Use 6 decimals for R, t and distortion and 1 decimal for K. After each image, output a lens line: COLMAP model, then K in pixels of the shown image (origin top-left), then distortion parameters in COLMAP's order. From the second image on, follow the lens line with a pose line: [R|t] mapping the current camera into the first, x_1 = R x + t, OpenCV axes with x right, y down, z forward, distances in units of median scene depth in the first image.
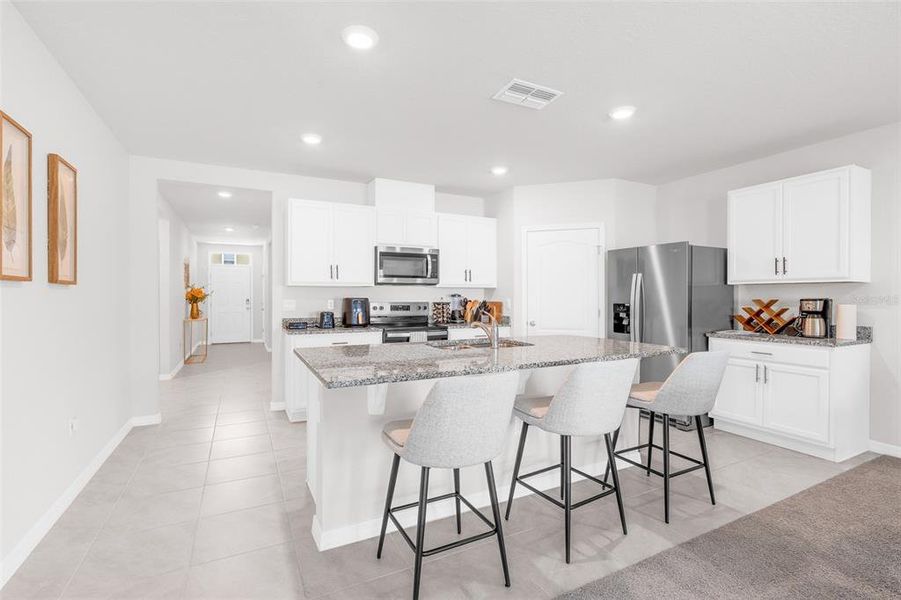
lens RADIAL K [[407.6, 0, 452.4], [0, 407.6, 299.0], [0, 0, 1]] dist [-0.018015, 0.006170]
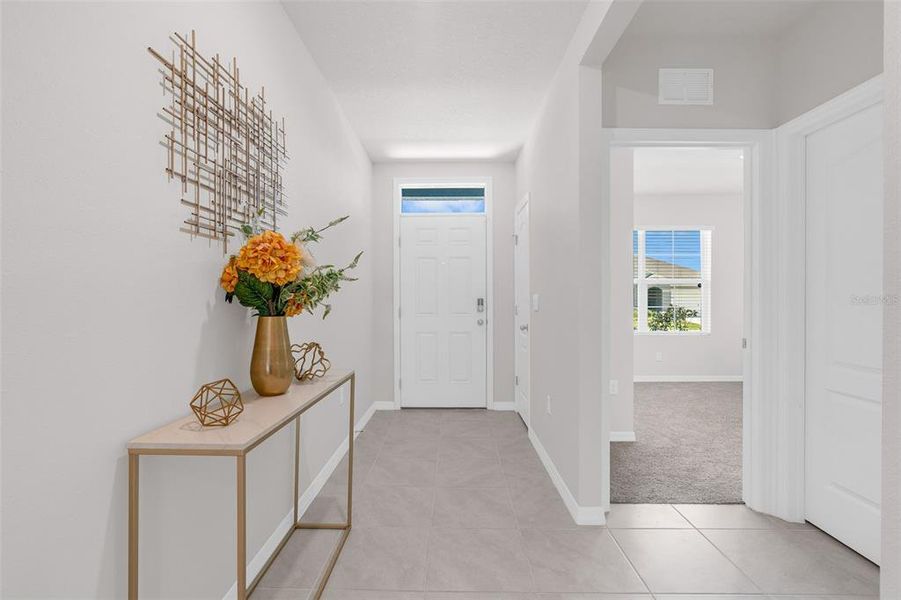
lens RADIAL K [[407.6, 0, 449.0], [0, 407.6, 302.2], [0, 0, 1]] dist [-0.018015, 0.006170]
pose [[0.878733, -0.001349, -0.477312, -0.458327], [0.001775, 0.999998, 0.000441, 0.003718], [0.477311, -0.001234, 0.878734, 0.853678]]
